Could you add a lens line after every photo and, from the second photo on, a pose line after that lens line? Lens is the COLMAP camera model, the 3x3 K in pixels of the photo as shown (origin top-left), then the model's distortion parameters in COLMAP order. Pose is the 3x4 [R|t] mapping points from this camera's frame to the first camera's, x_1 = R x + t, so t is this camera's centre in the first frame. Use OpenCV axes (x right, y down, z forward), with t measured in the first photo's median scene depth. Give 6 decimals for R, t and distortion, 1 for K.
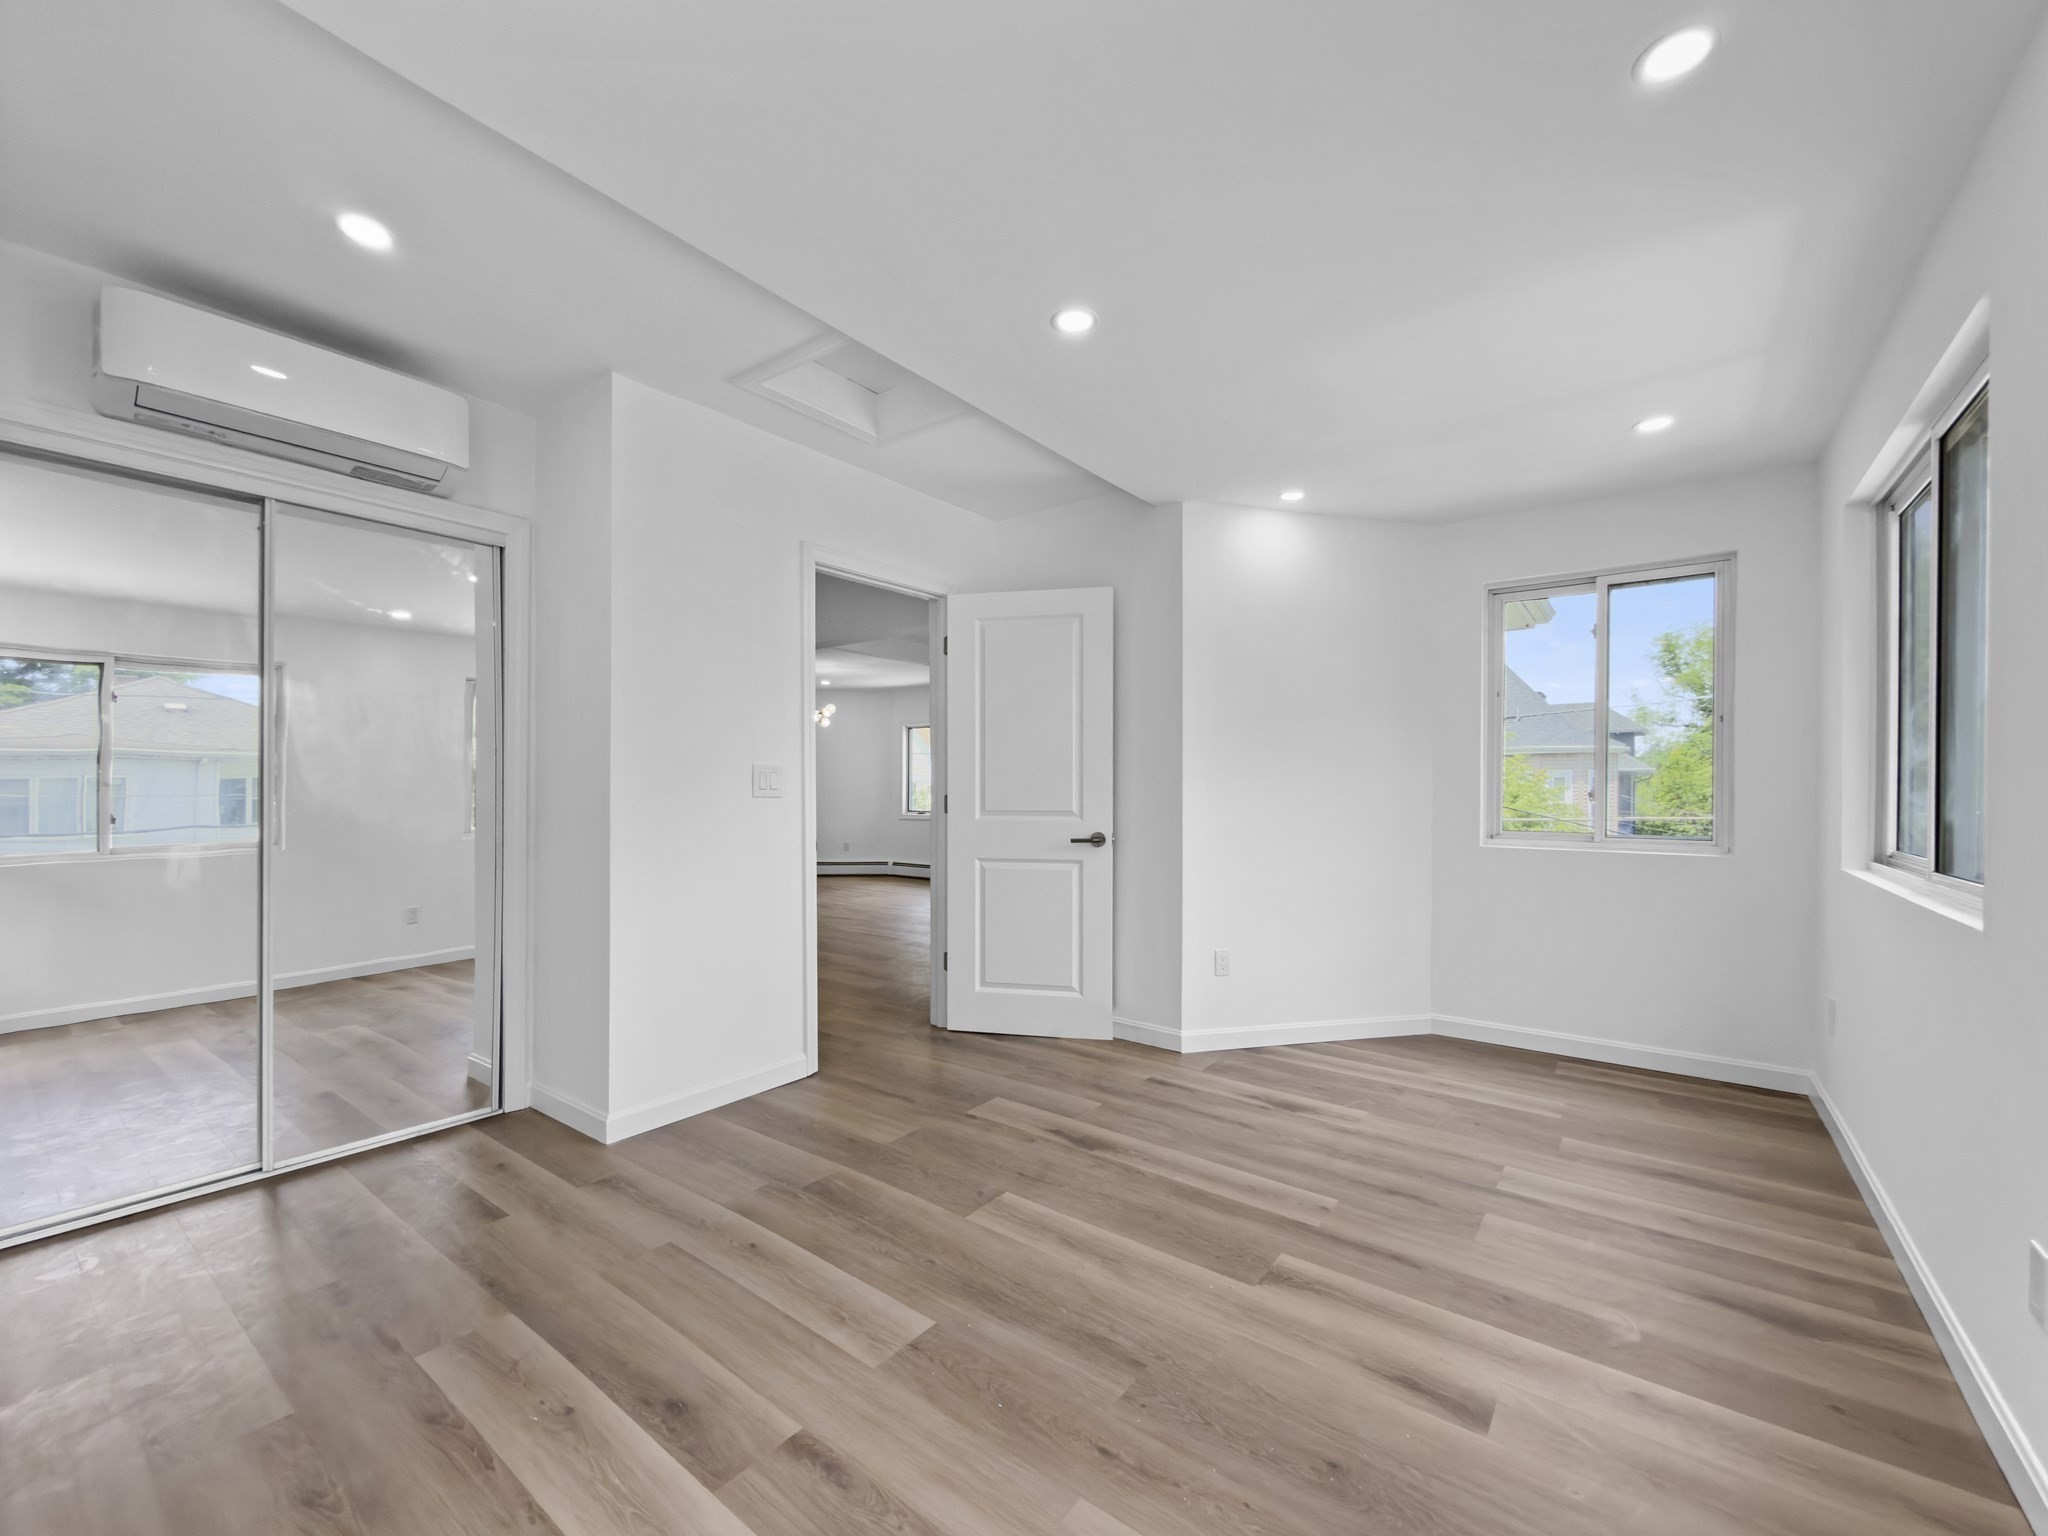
lens RADIAL K [[841.3, 0, 1025.0], [0, 841.3, 789.6], [0, 0, 1]] dist [-0.000480, 0.000177]
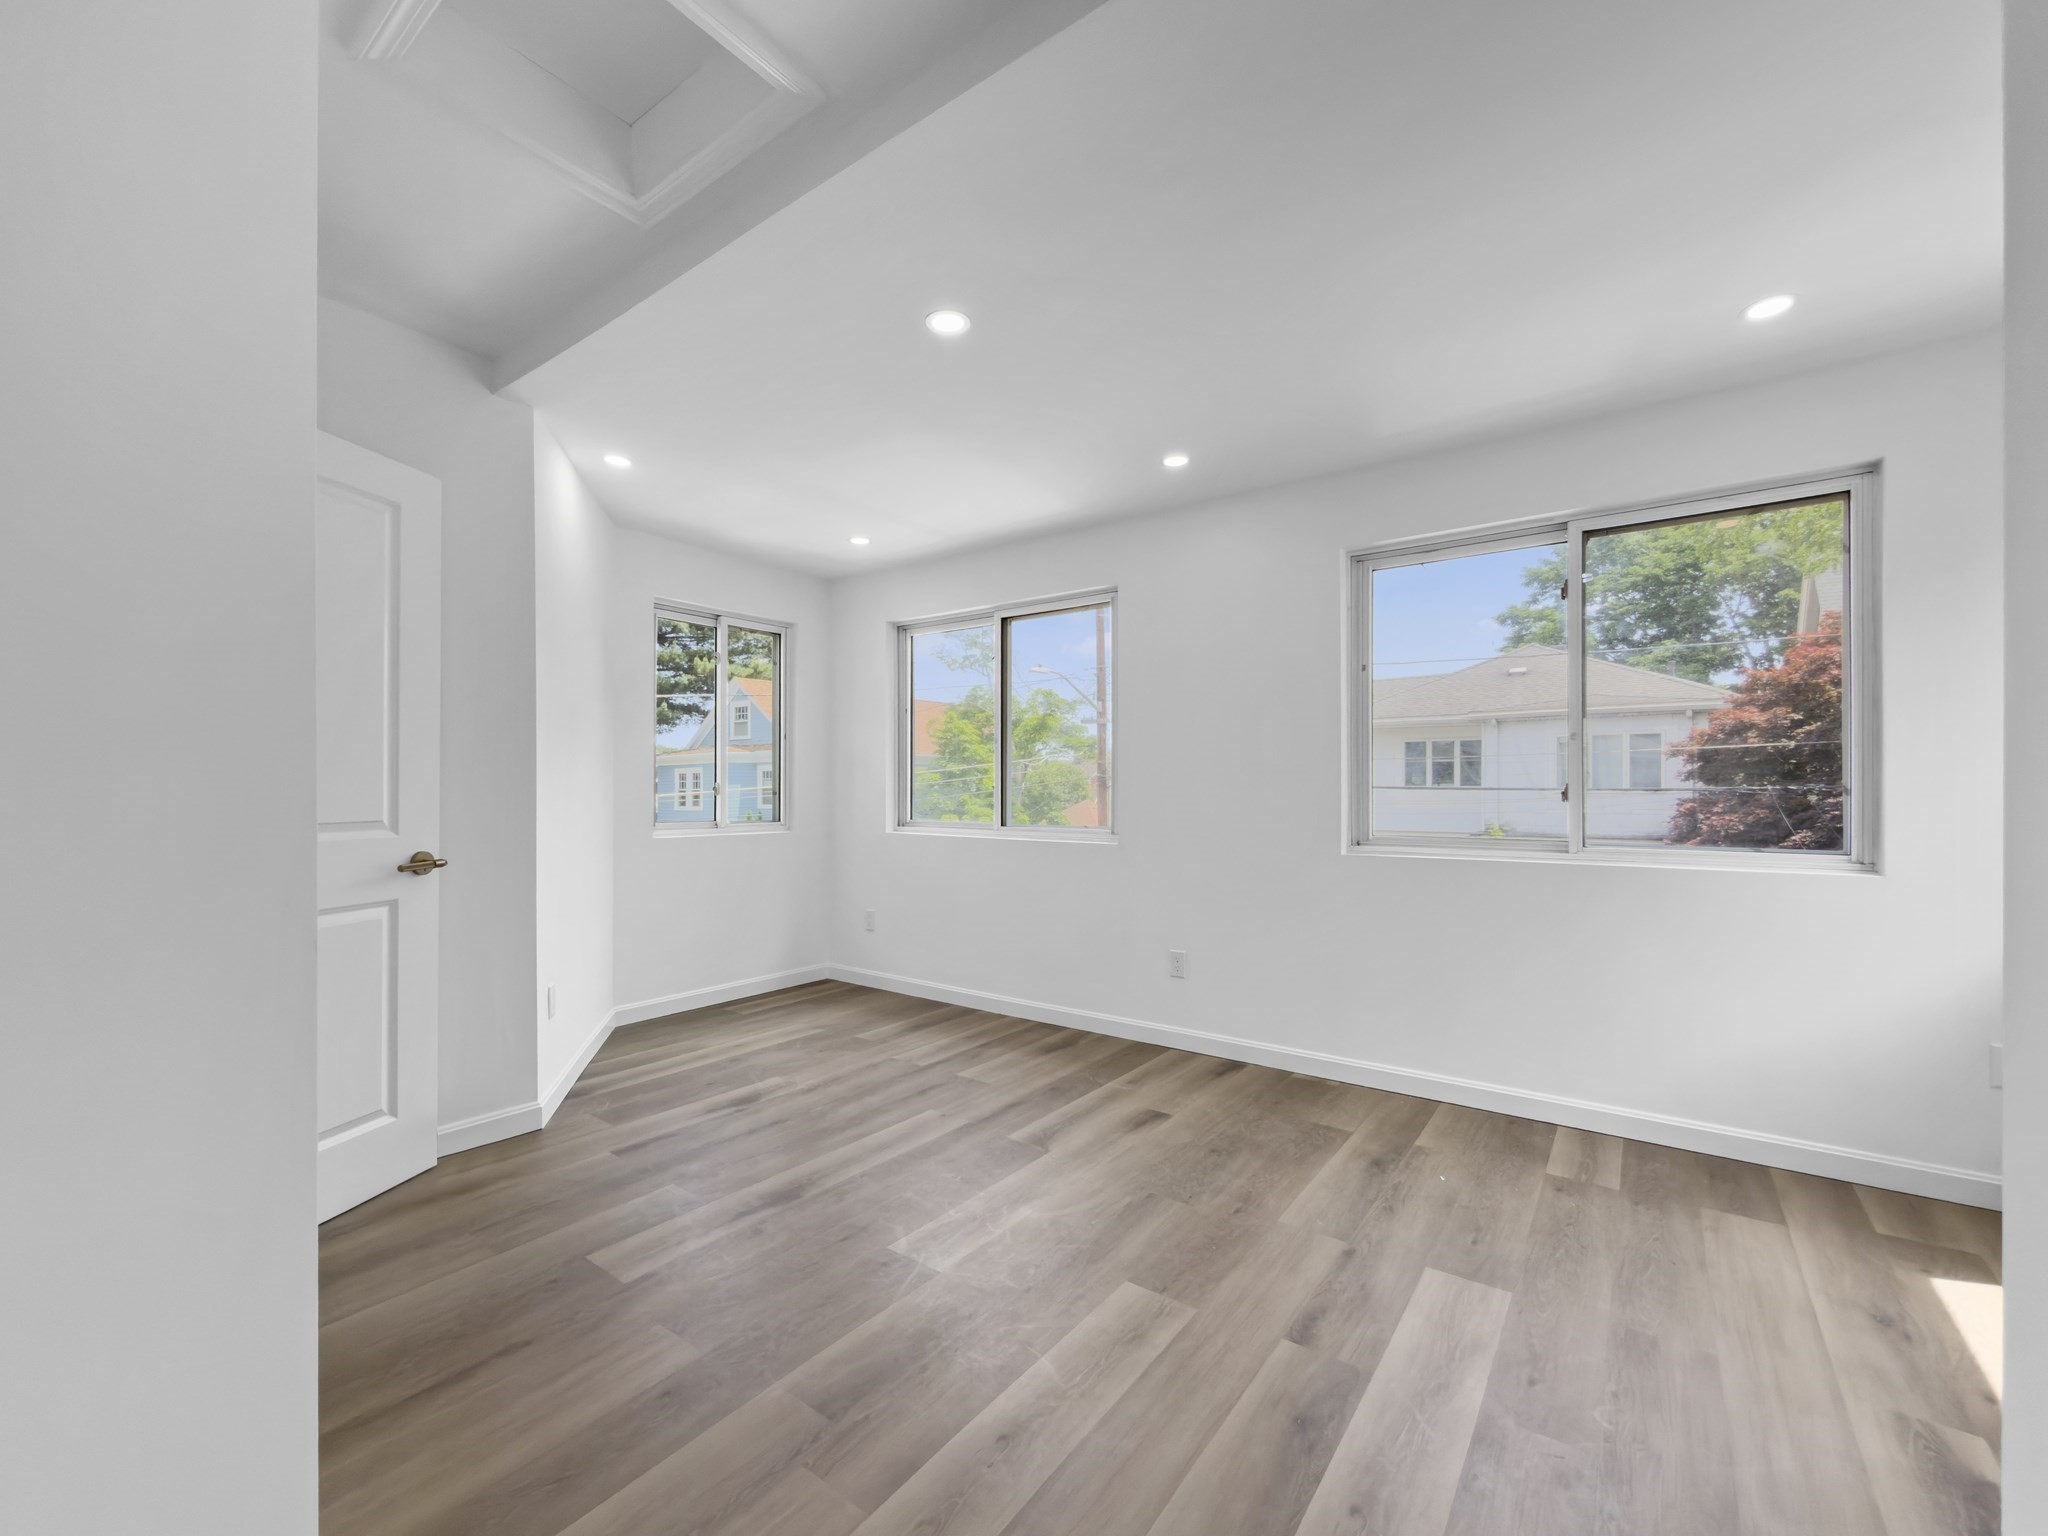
lens RADIAL K [[841.3, 0, 1025.0], [0, 841.3, 789.6], [0, 0, 1]] dist [-0.000480, 0.000177]
pose [[-0.013380, -0.002643, 0.999907, -0.842401], [-0.003502, 0.999990, 0.002596, -0.001185], [-0.999904, -0.003467, -0.013389, 0.815434]]
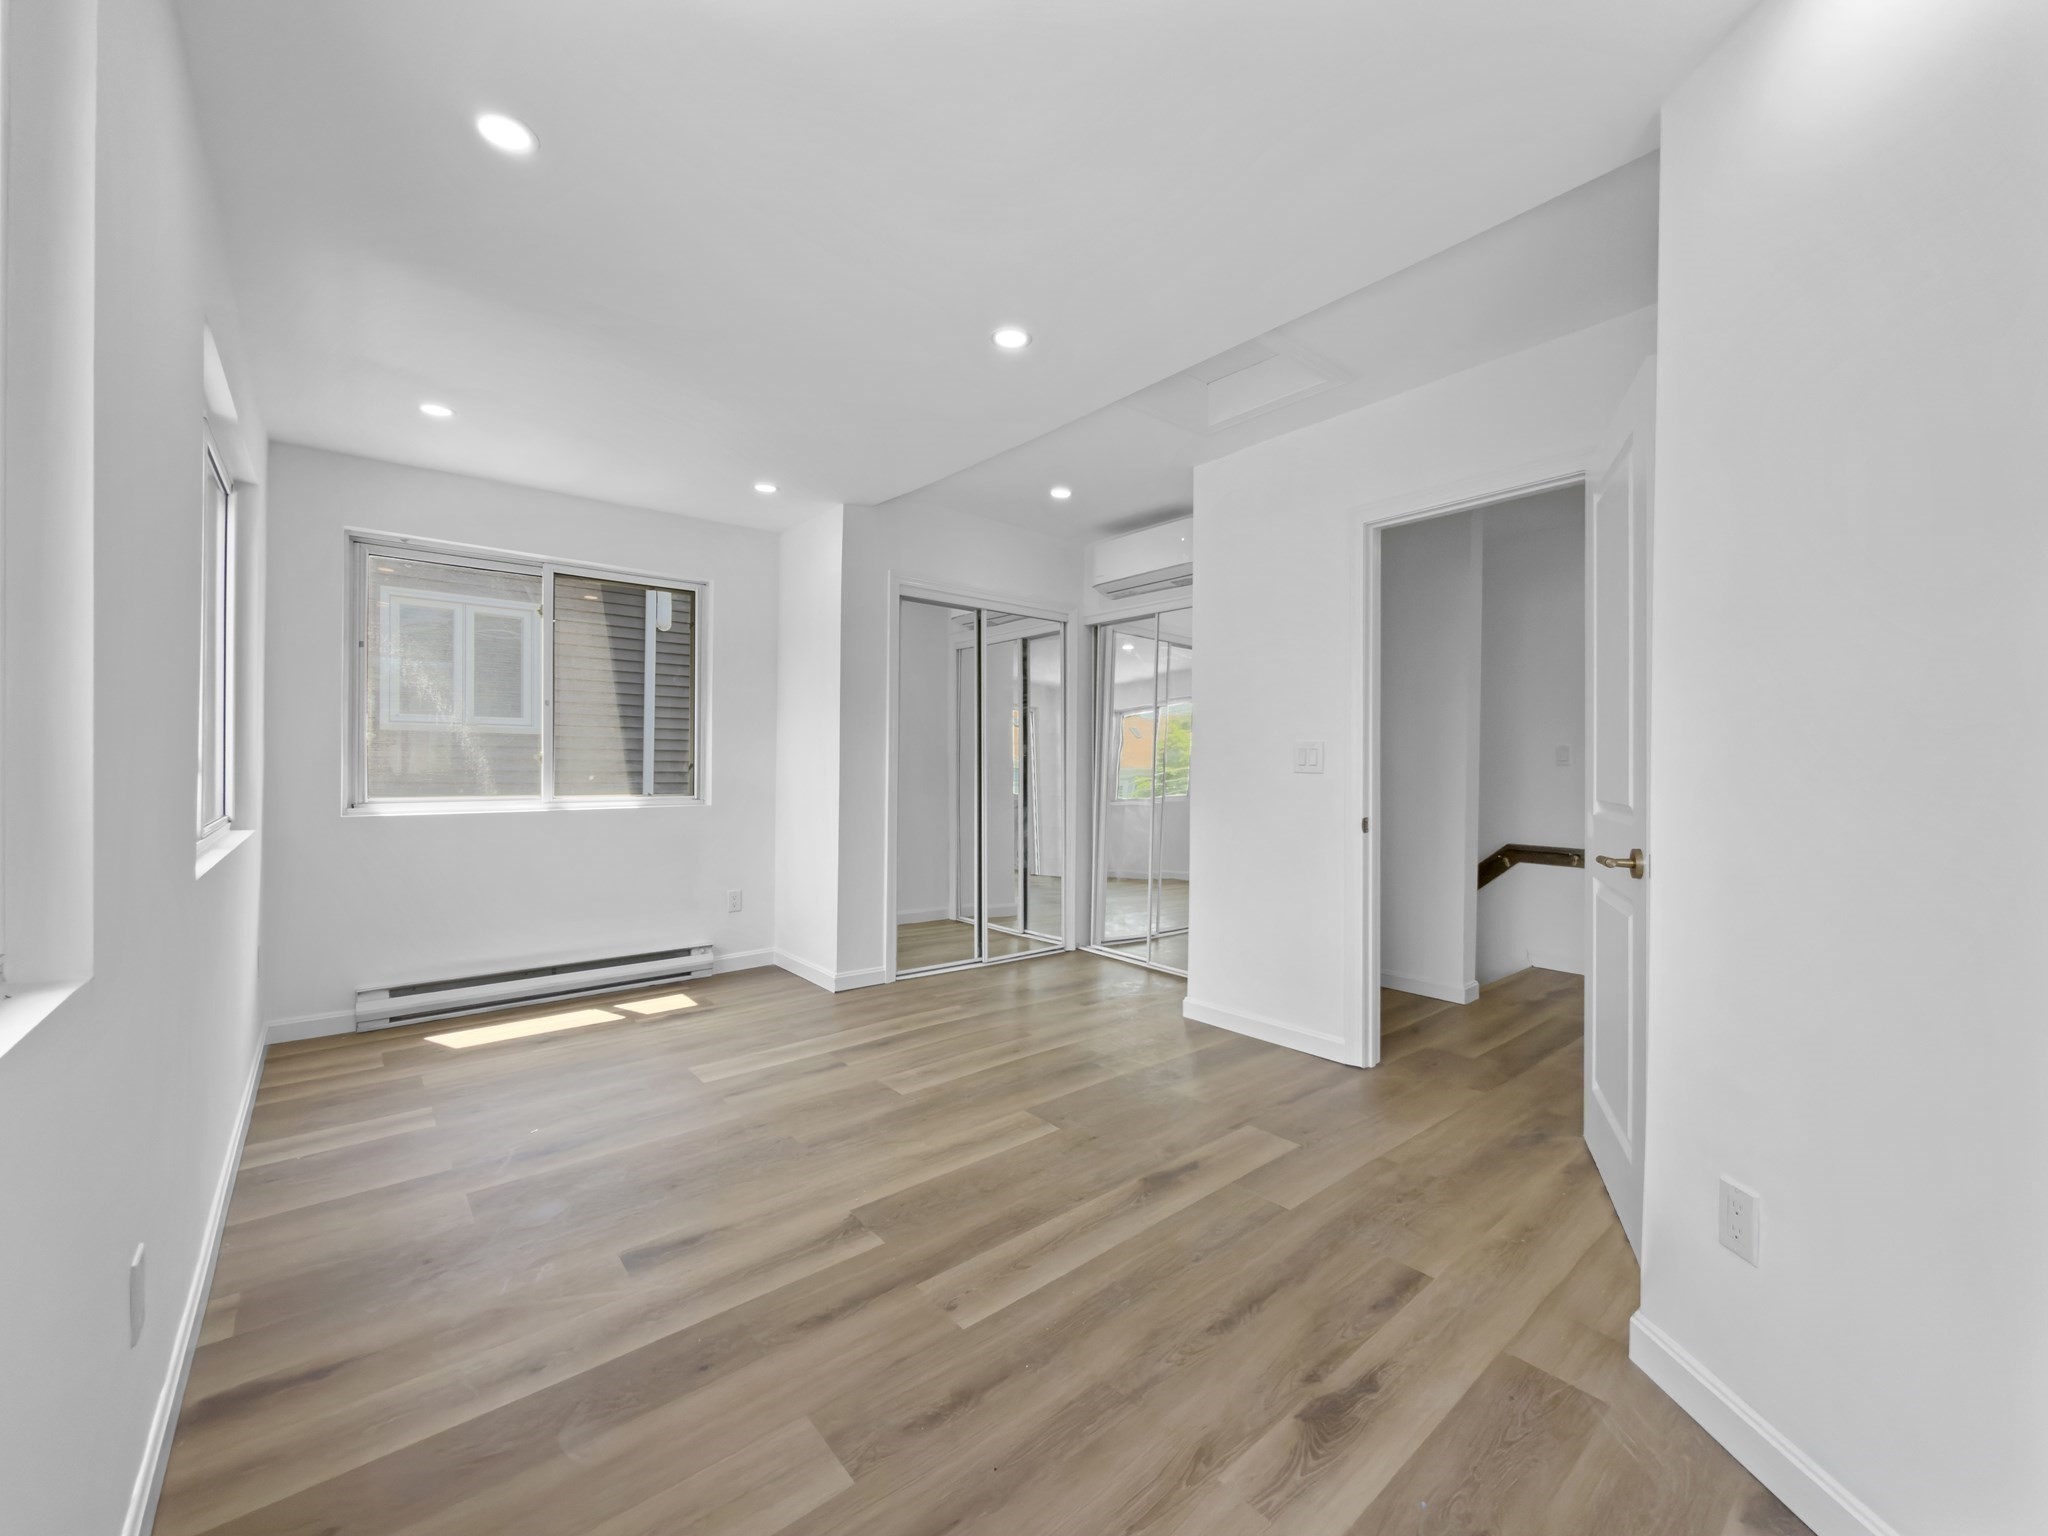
lens RADIAL K [[828.7, 0, 1026.3], [0, 828.7, 758.7], [0, 0, 1]] dist [0.000177, 0.000252]
pose [[-0.230197, -0.011555, -0.973076, 0.983935], [-0.006834, 0.999924, -0.010257, 0.005651], [0.973120, 0.004289, -0.230258, 1.129947]]
